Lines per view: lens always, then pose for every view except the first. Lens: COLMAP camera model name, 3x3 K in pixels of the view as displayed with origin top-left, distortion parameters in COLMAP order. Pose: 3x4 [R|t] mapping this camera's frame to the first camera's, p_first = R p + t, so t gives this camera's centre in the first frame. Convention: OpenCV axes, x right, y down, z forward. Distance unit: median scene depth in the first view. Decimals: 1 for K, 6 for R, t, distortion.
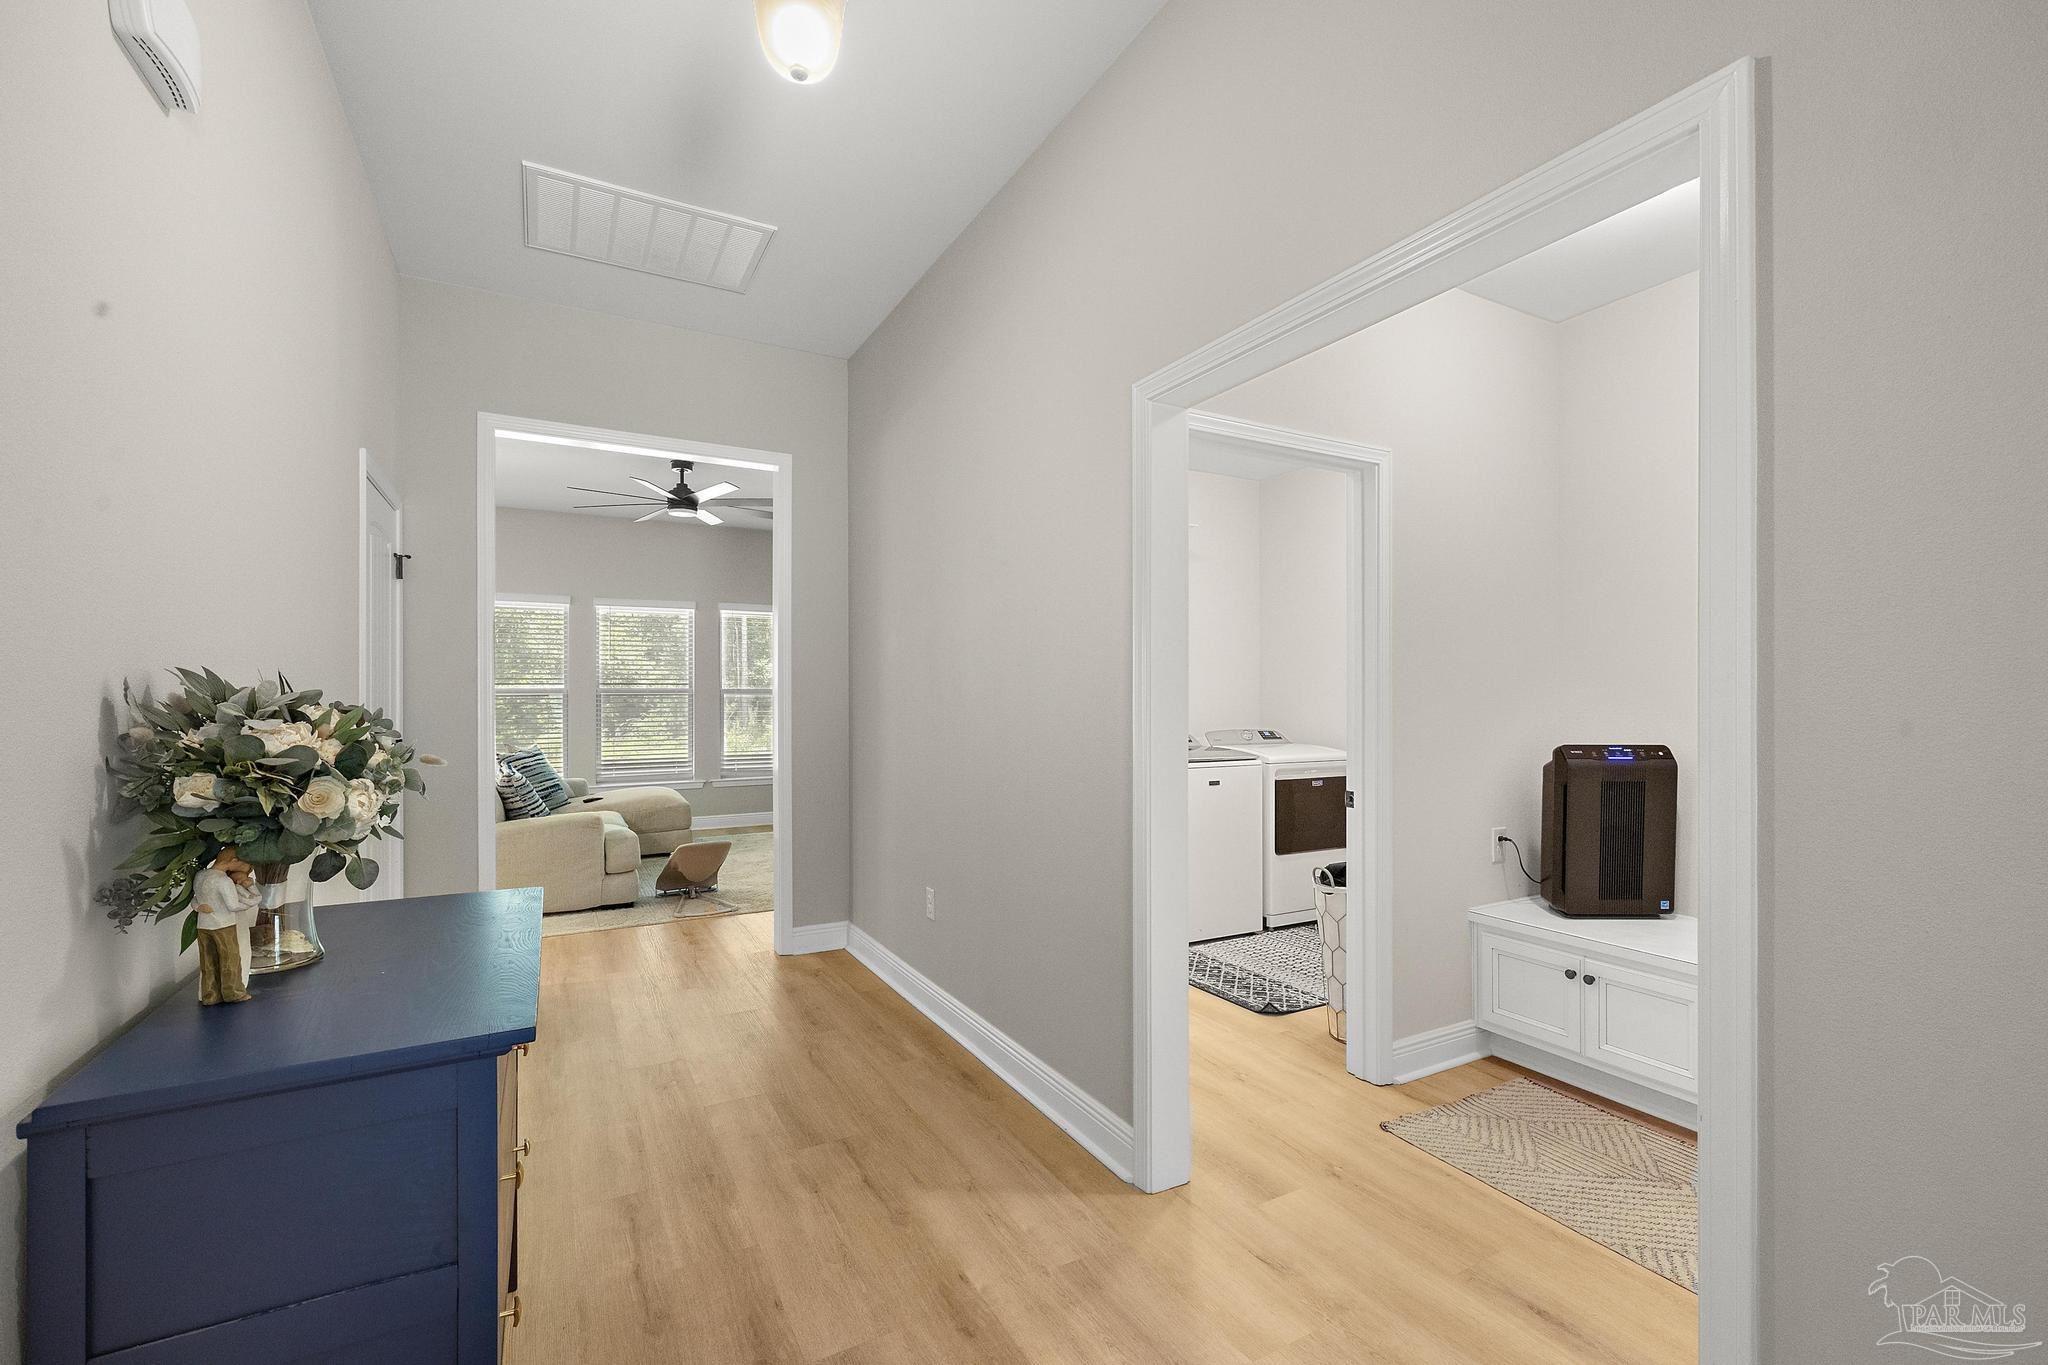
lens RADIAL K [[861.9, 0, 1014.0], [0, 861.9, 700.6], [0, 0, 1]] dist [0.000363, 0.000065]
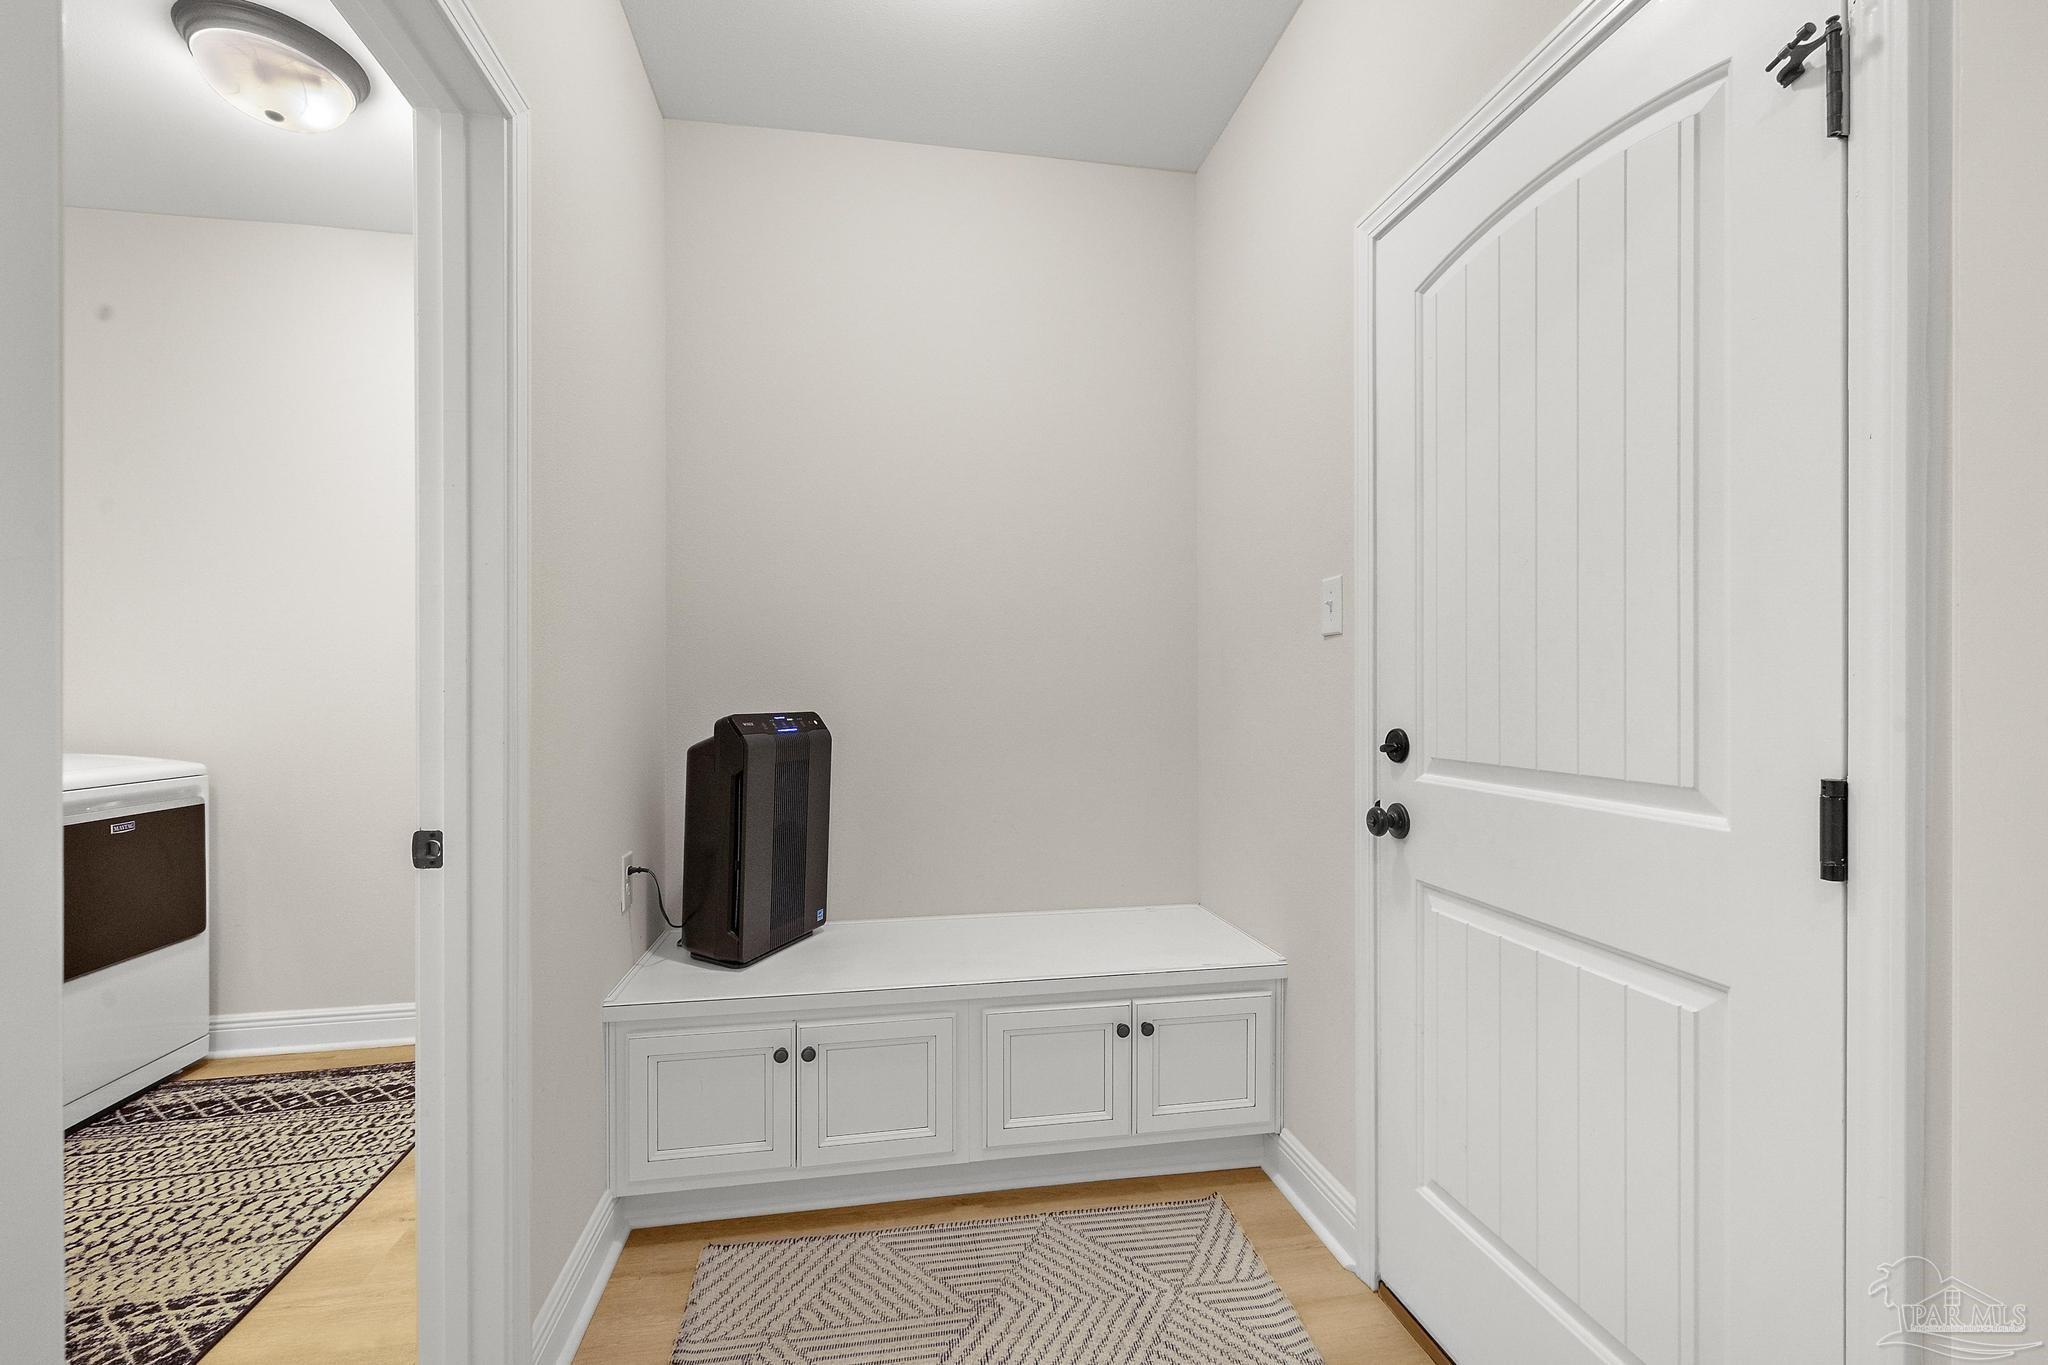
lens RADIAL K [[861.9, 0, 1014.0], [0, 861.9, 700.6], [0, 0, 1]] dist [0.000363, 0.000065]
pose [[0.315470, -0.001058, 0.948935, 0.067400], [0.006365, 0.999979, -0.001001, 0.042663], [-0.948914, 0.006356, 0.315470, 0.574598]]
